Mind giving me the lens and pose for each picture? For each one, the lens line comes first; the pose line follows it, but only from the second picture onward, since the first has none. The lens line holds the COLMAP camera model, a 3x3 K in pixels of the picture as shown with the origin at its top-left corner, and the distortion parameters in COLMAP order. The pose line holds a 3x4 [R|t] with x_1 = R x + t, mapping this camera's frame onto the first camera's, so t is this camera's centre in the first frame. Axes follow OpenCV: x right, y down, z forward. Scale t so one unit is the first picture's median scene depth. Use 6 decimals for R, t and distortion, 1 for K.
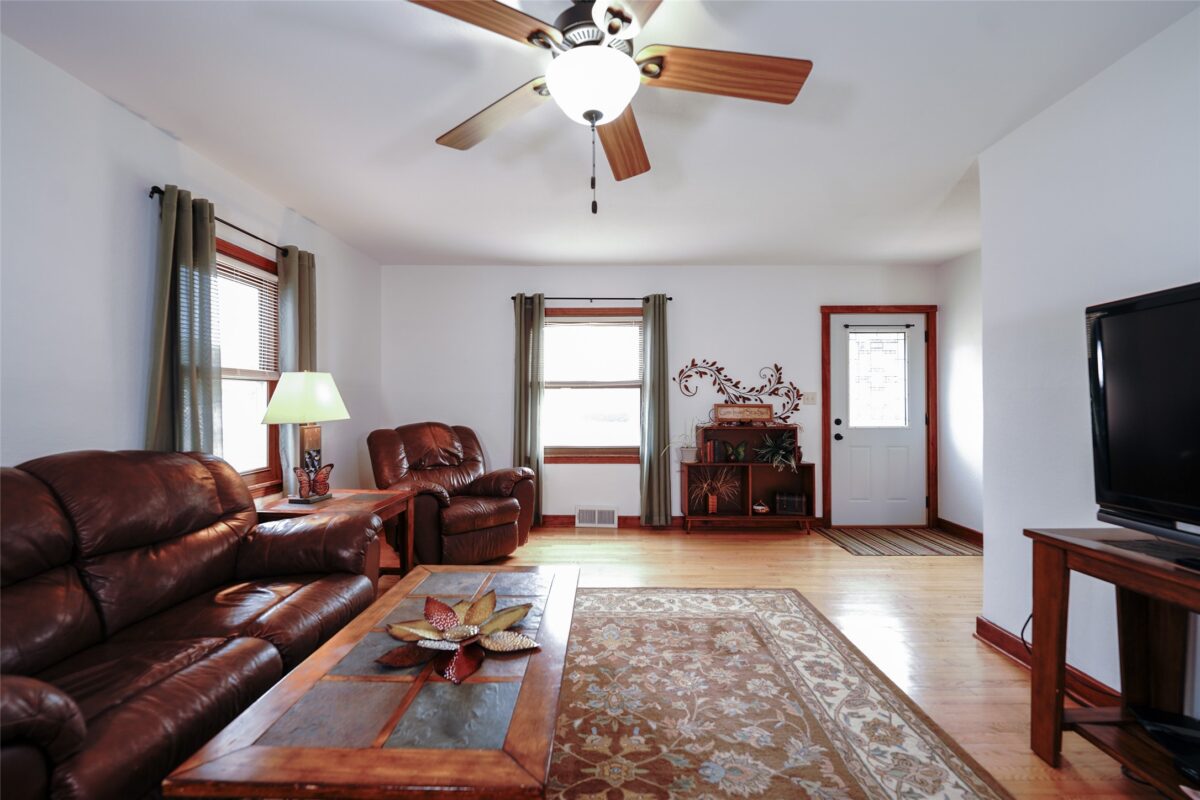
lens RADIAL K [[489.7, 0, 595.3], [0, 489.7, 398.6], [0, 0, 1]] dist [-0.011145, -0.000489]
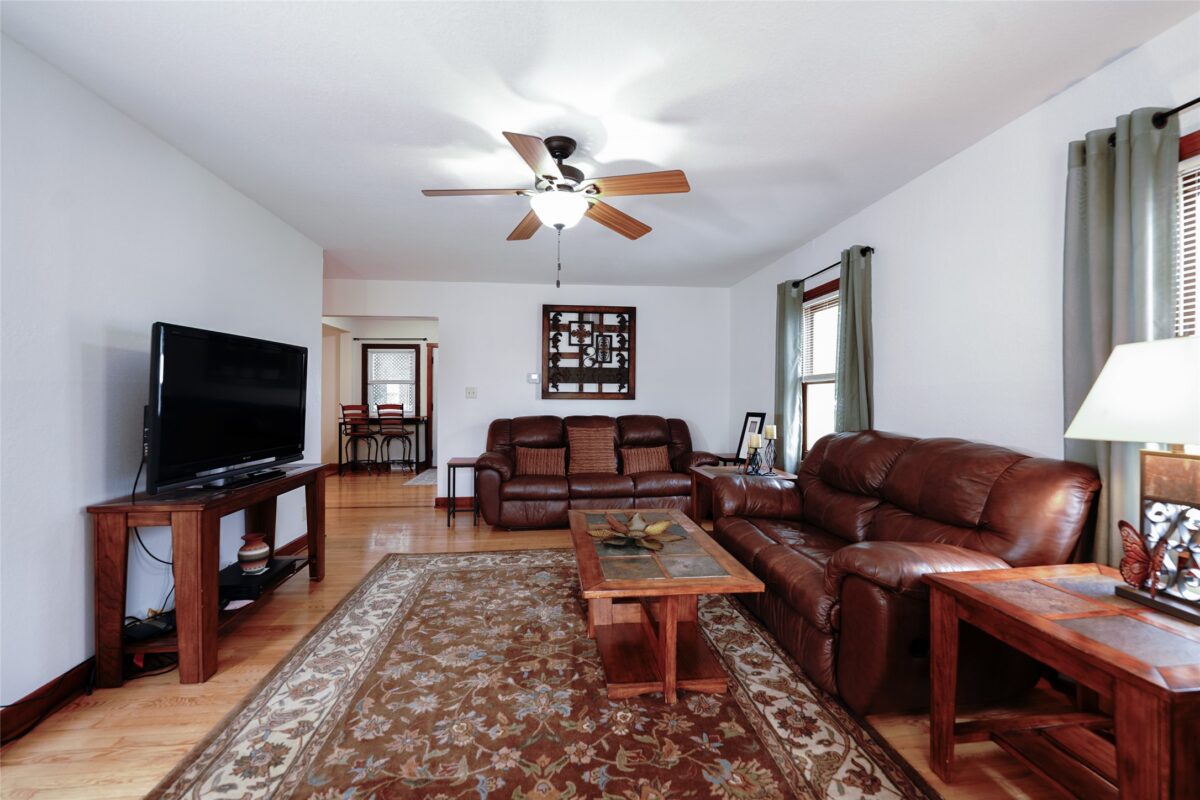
lens RADIAL K [[485.7, 0, 594.9], [0, 485.7, 398.3], [0, 0, 1]] dist [-0.011389, -0.000888]
pose [[-0.992751, -0.002110, -0.120172, 0.039049], [-0.001677, 0.999992, -0.003702, 0.004879], [0.120179, -0.003474, -0.992746, 1.430385]]
